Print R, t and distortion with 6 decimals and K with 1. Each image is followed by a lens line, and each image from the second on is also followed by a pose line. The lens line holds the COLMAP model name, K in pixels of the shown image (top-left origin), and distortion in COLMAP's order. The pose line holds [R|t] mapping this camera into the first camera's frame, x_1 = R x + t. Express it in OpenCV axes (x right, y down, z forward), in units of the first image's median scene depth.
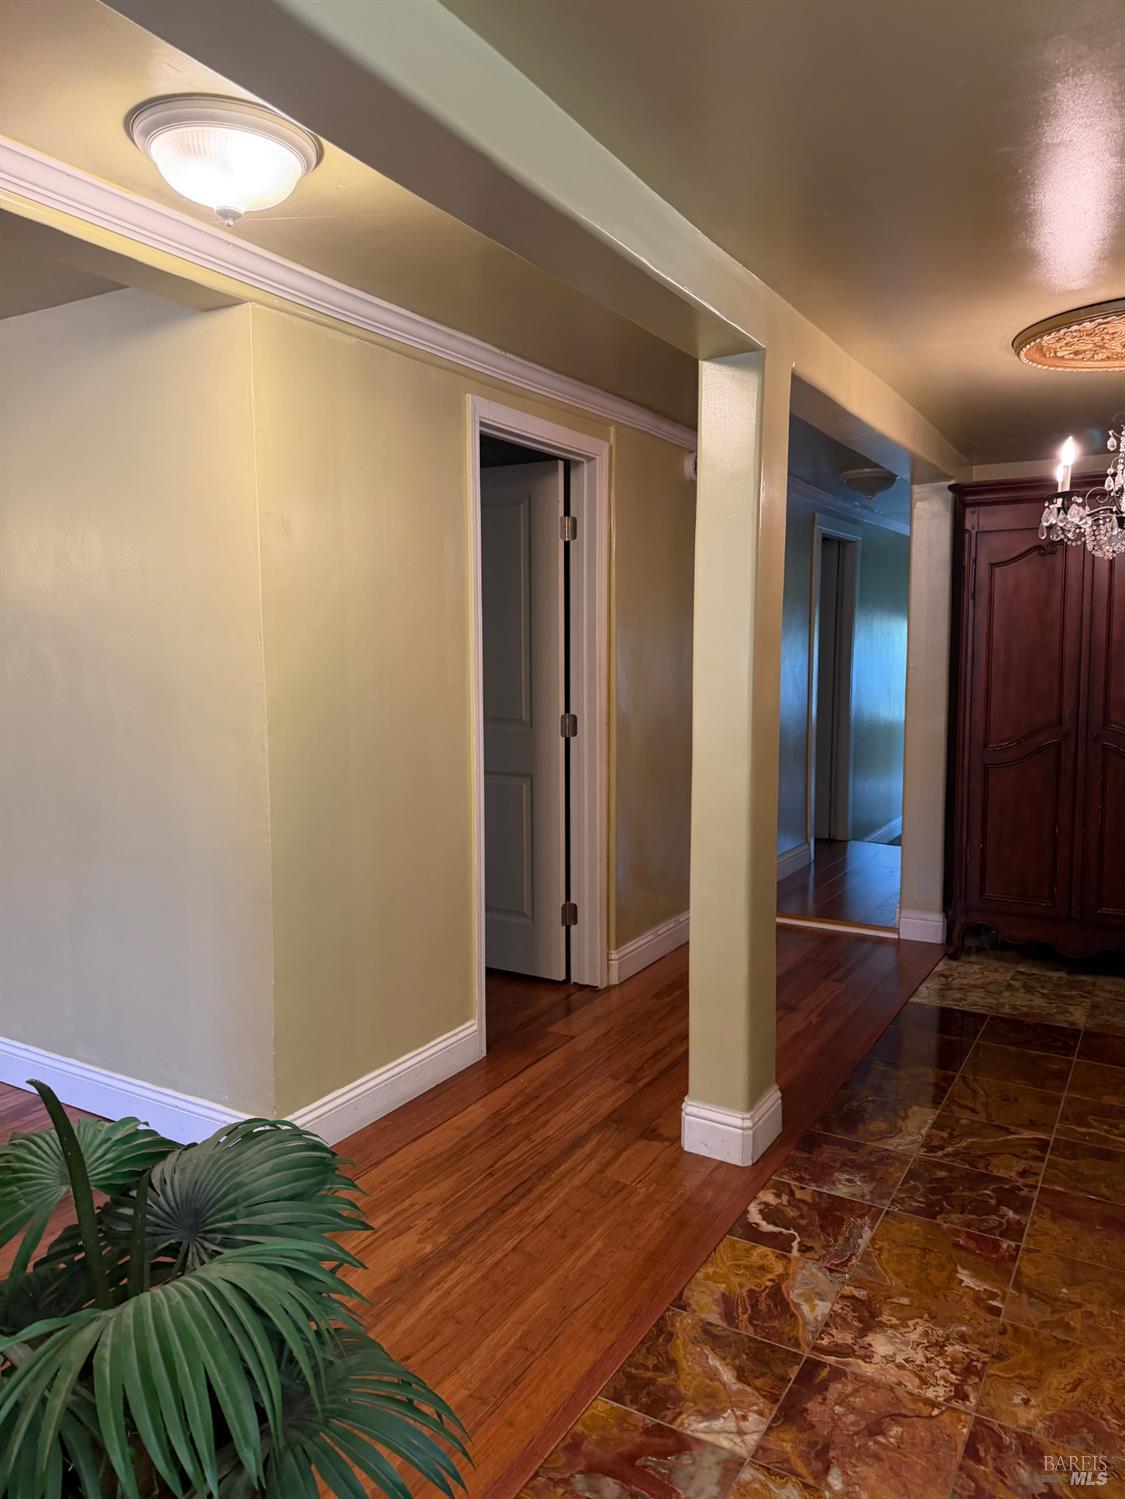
lens RADIAL K [[1060.2, 0, 562.5], [0, 1060.2, 749.5], [0, 0, 1]] dist [0.038459, -0.062043]
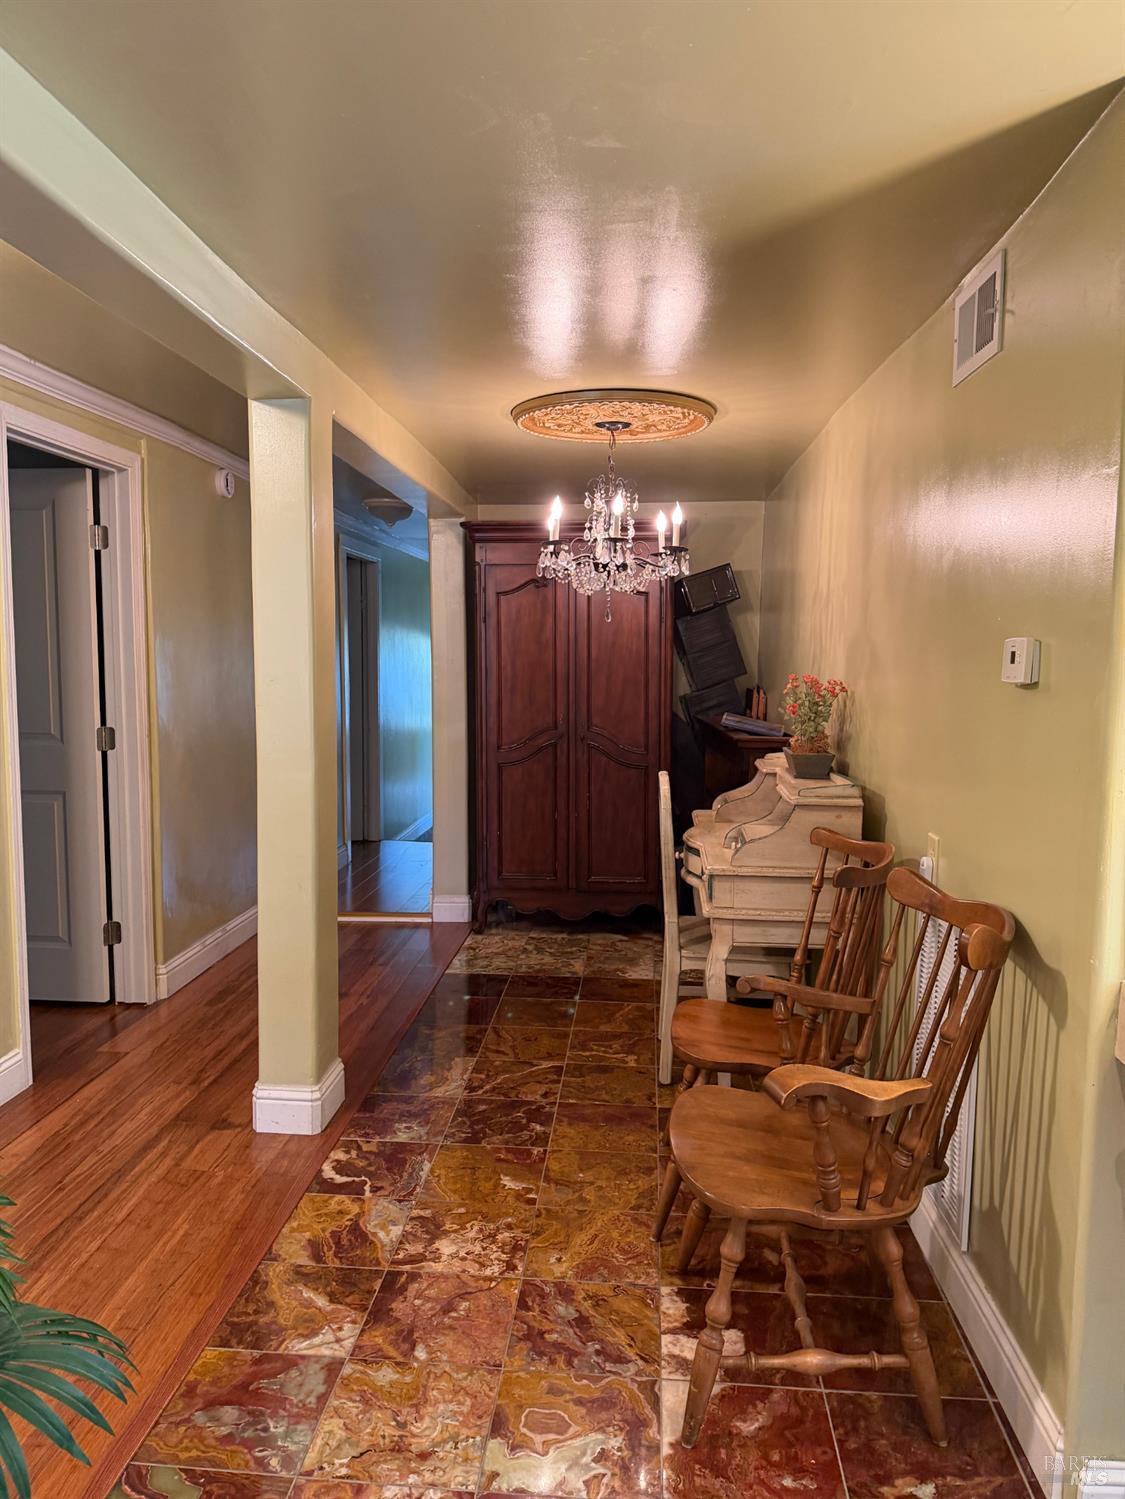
lens RADIAL K [[1060.2, 0, 562.5], [0, 1060.2, 749.5], [0, 0, 1]] dist [0.038459, -0.062043]
pose [[0.899385, -0.030672, 0.436080, -0.064863], [0.036085, 0.999340, -0.004134, 0.007939], [-0.435666, 0.019454, 0.899898, -0.105652]]
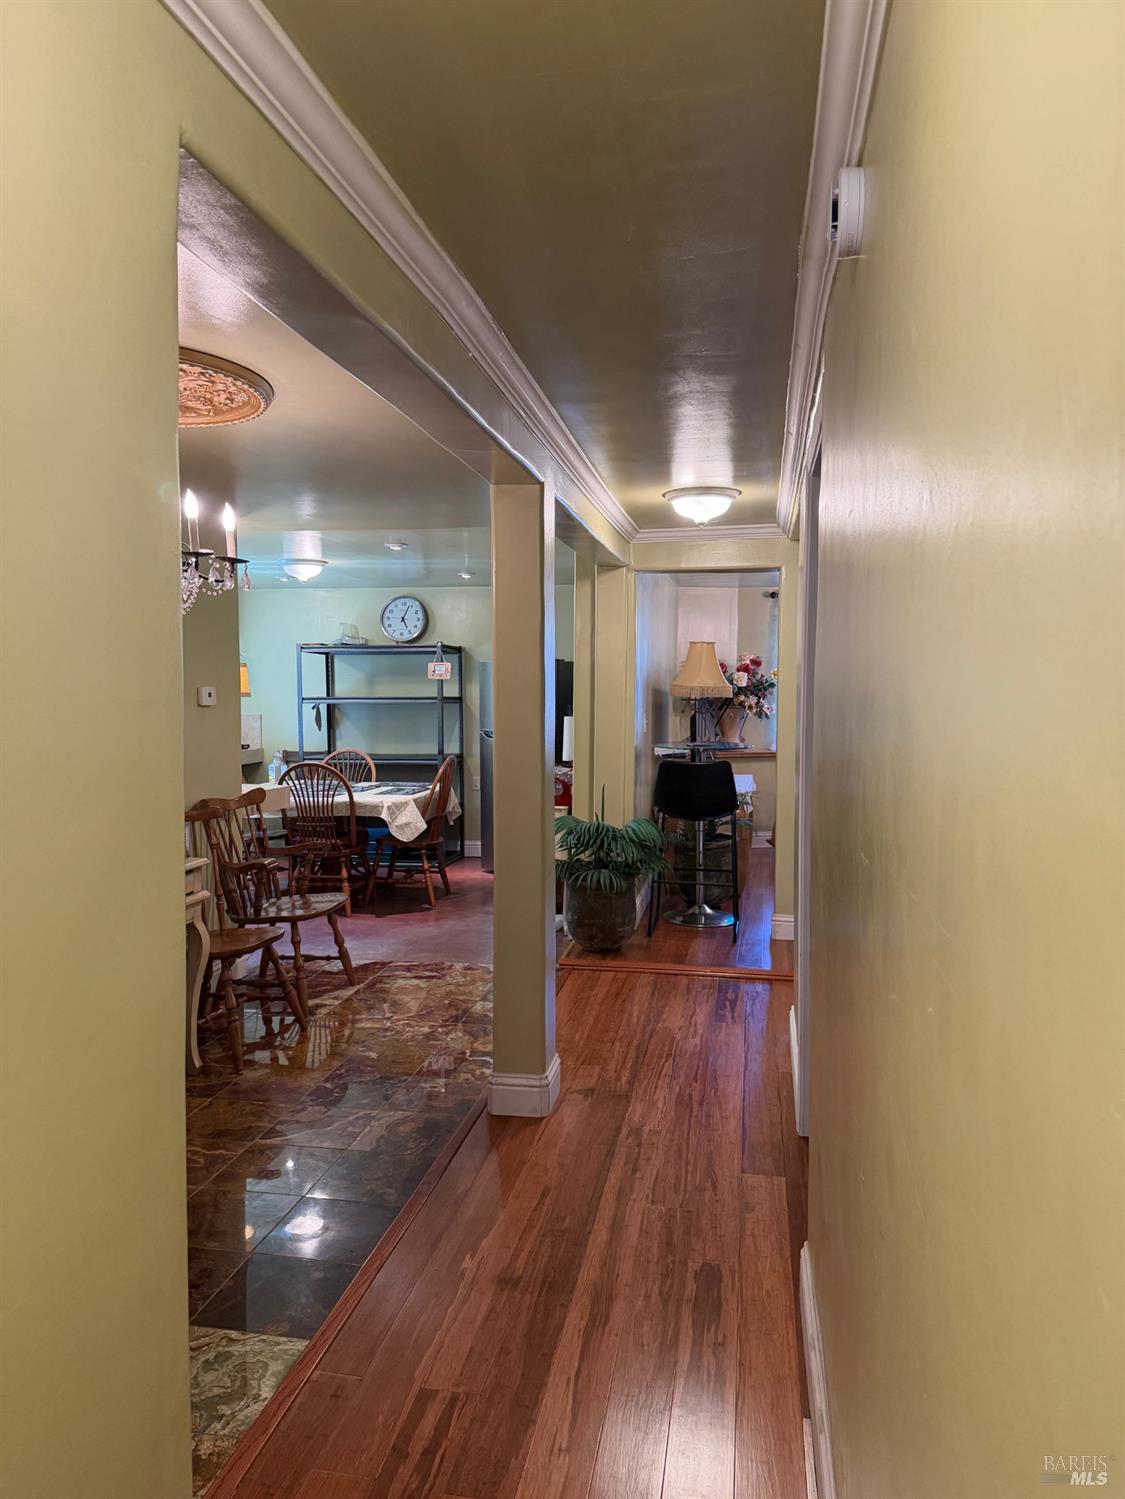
lens RADIAL K [[1049.4, 0, 562.5], [0, 1049.4, 749.5], [0, 0, 1]] dist [0.198604, -0.279839]
pose [[-0.938902, 0.021042, -0.343541, 0.556036], [-0.032719, 0.988153, 0.149946, -0.233974], [0.342626, 0.152025, -0.927090, 2.181649]]
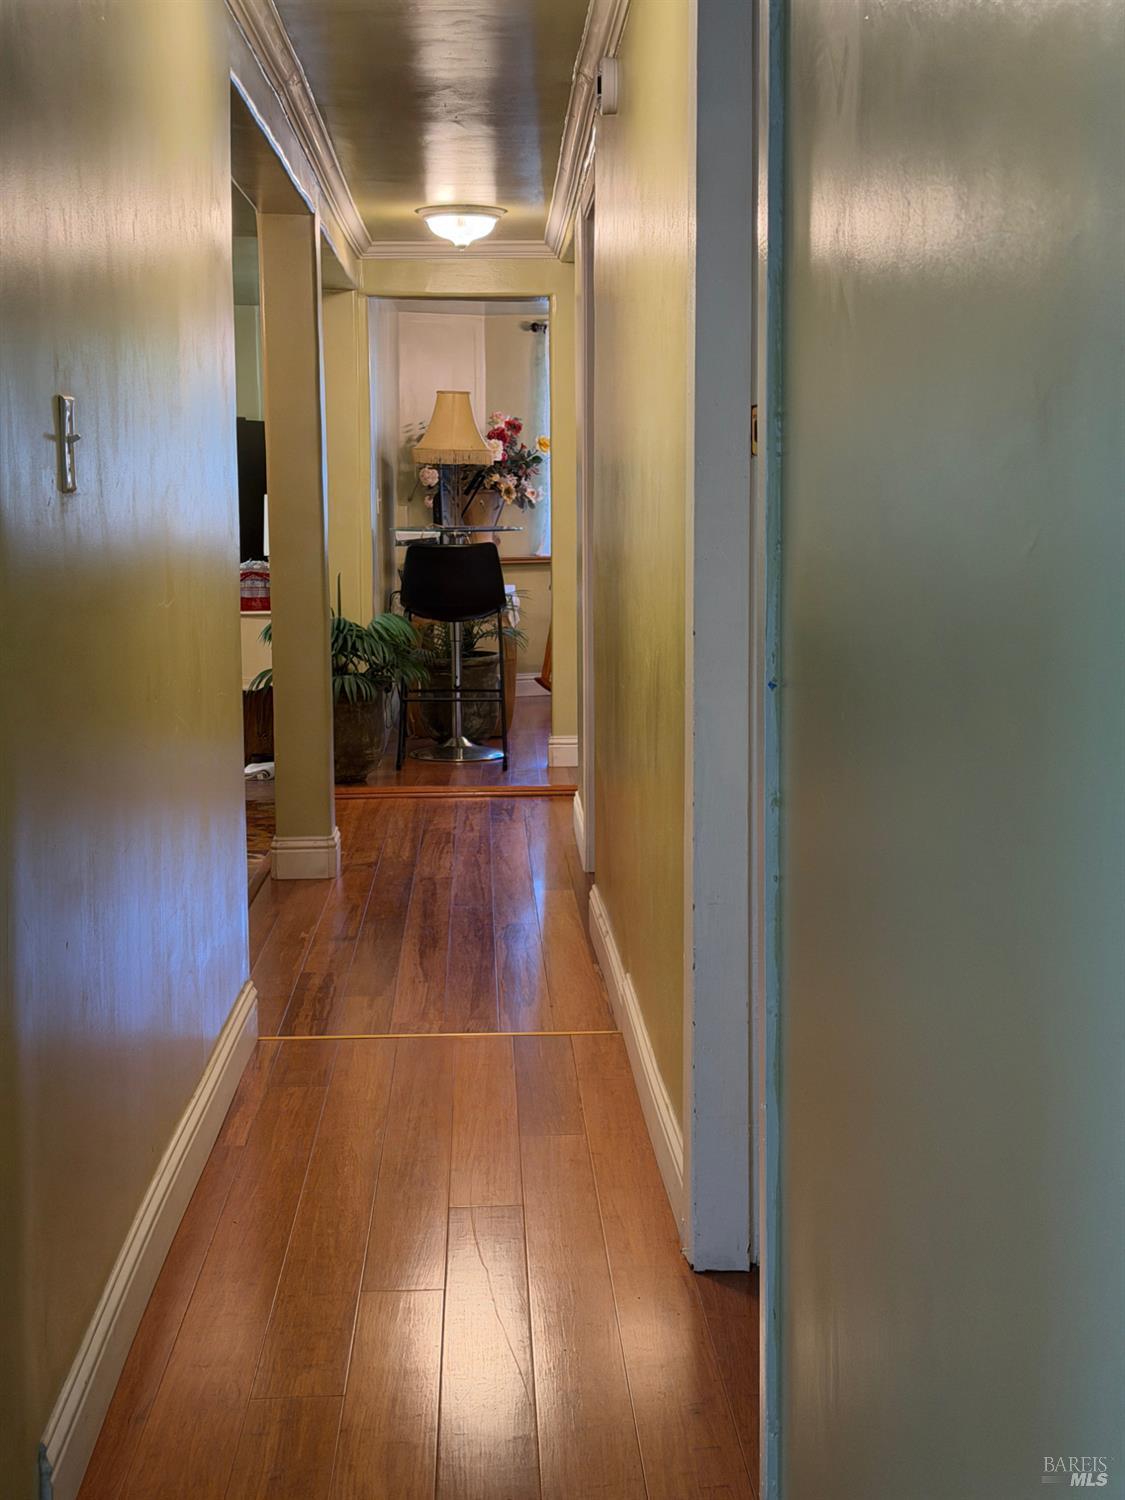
lens RADIAL K [[2086.7, 0, 562.5], [0, 2086.7, 750.0], [0, 0, 1]] dist [0.103409, 0.000436]
pose [[-0.842858, 0.071471, -0.533369, 1.098687], [-0.044171, 0.978609, 0.200933, -0.250850], [0.536320, 0.192917, -0.821671, 3.004635]]
